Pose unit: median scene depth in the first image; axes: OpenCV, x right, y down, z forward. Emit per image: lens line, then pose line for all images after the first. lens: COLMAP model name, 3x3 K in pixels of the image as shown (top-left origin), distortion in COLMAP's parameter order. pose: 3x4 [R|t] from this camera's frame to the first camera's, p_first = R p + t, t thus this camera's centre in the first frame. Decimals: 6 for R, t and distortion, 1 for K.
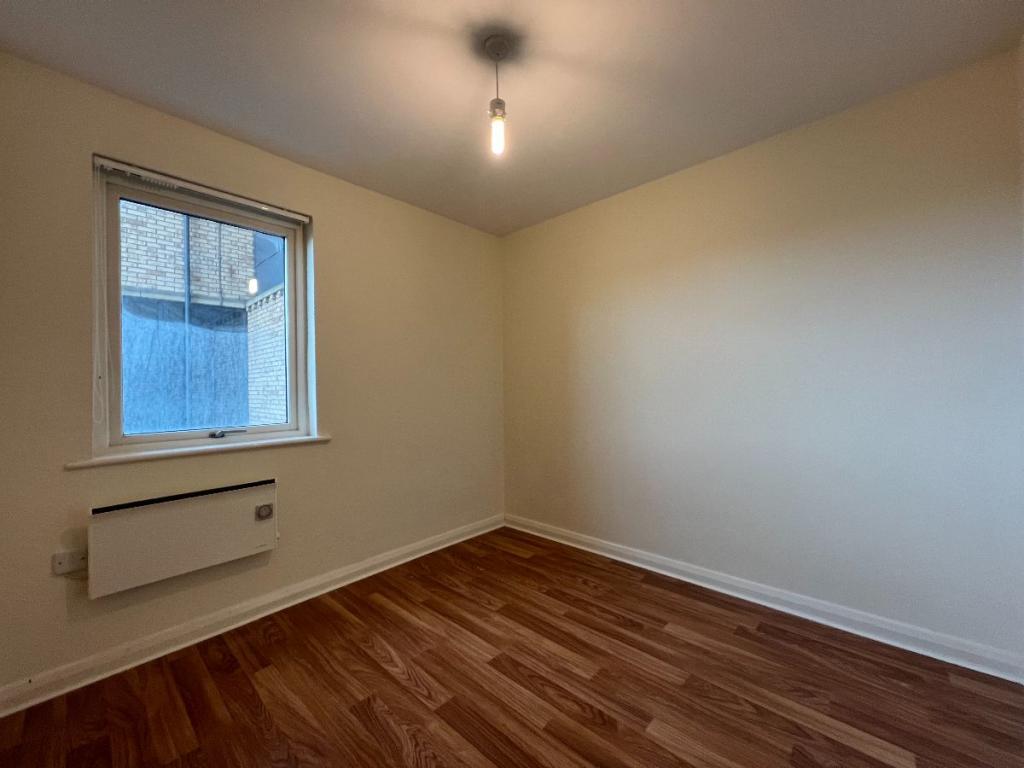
lens RADIAL K [[407.3, 0, 511.6], [0, 407.3, 384.8], [0, 0, 1]] dist [-0.001472, 0.000254]
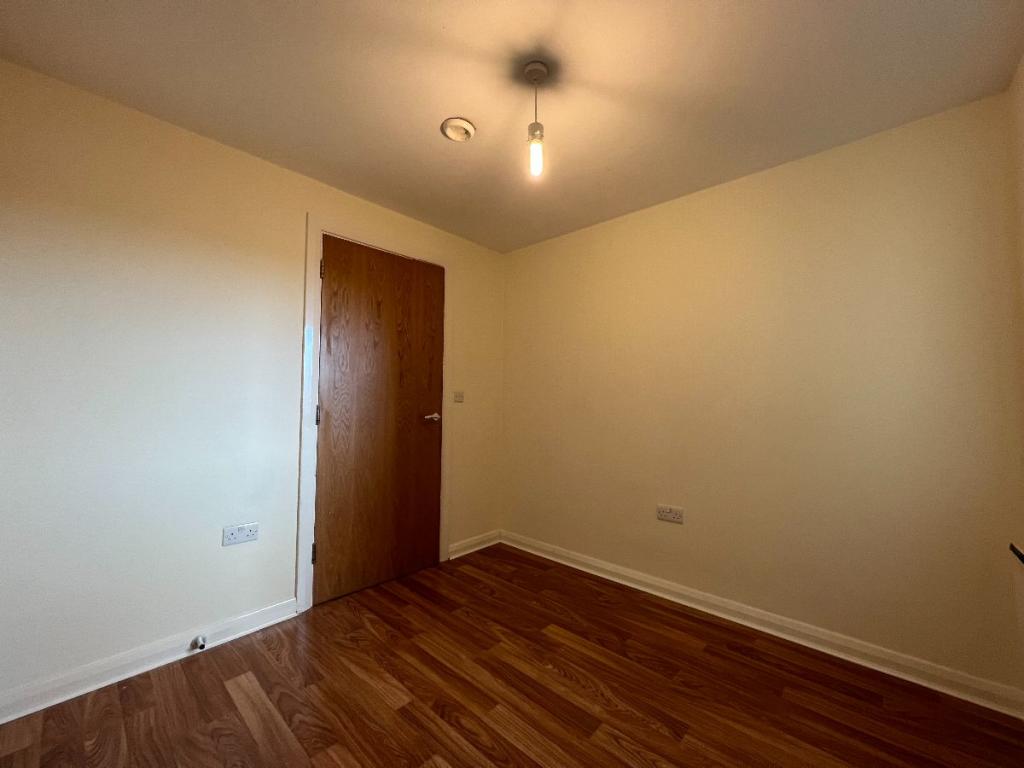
lens RADIAL K [[407.3, 0, 511.6], [0, 407.3, 384.8], [0, 0, 1]] dist [-0.001472, 0.000254]
pose [[-0.999970, 0.006835, -0.003735, 0.028929], [0.006971, 0.999265, -0.037695, -0.007400], [0.003474, -0.037720, -0.999282, 1.618280]]
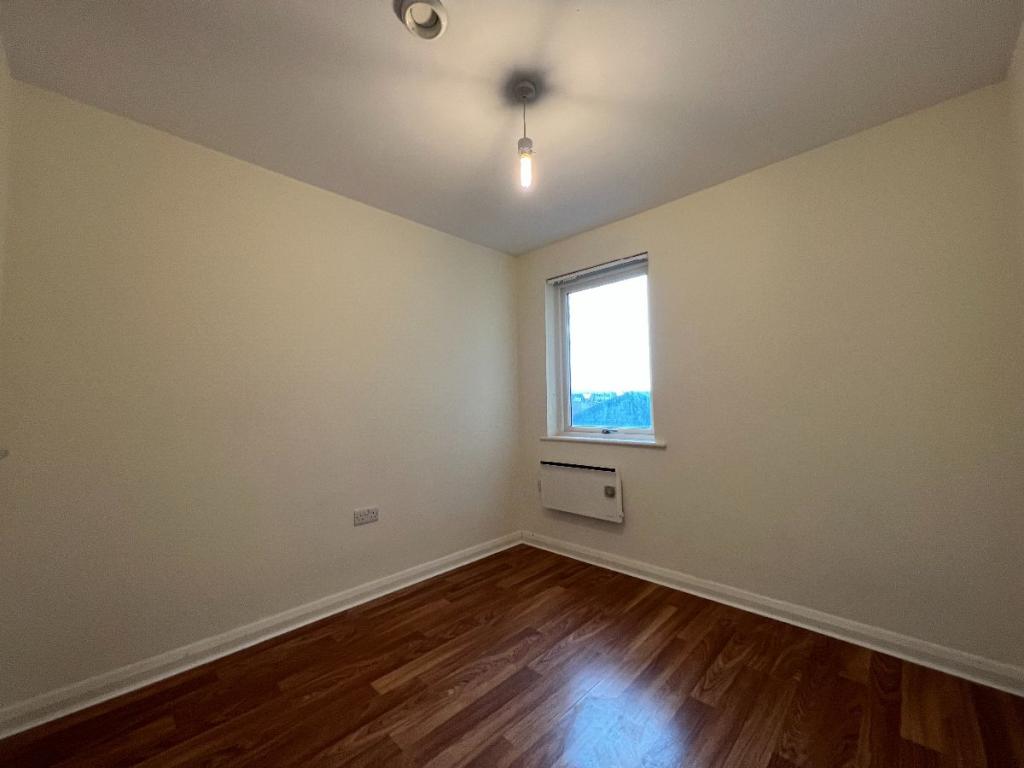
lens RADIAL K [[407.3, 0, 511.6], [0, 407.3, 384.8], [0, 0, 1]] dist [-0.001472, 0.000254]
pose [[-0.031657, -0.027830, -0.999111, 0.840058], [0.022137, 0.999348, -0.028538, -0.011007], [0.999254, -0.023021, -0.031021, 0.797836]]
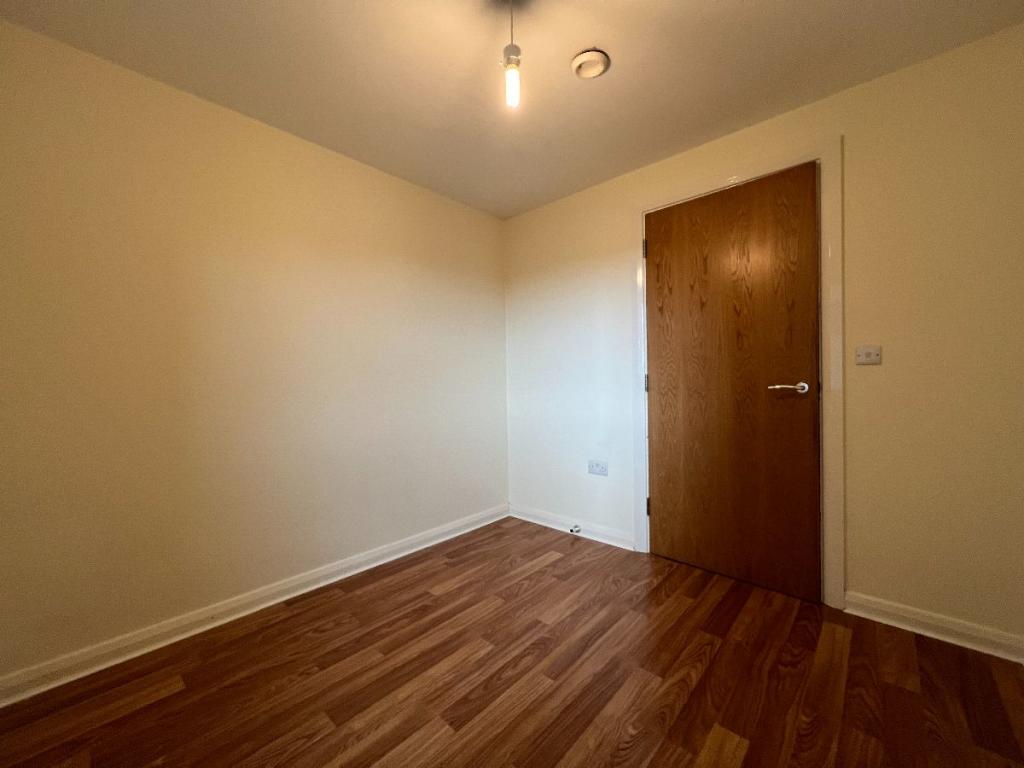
lens RADIAL K [[407.3, 0, 511.6], [0, 407.3, 384.8], [0, 0, 1]] dist [-0.001472, 0.000254]
pose [[-0.003839, 0.001956, 0.999991, -0.755328], [0.012161, 0.999924, -0.001909, 0.038197], [-0.999919, 0.012153, -0.003863, 0.823373]]
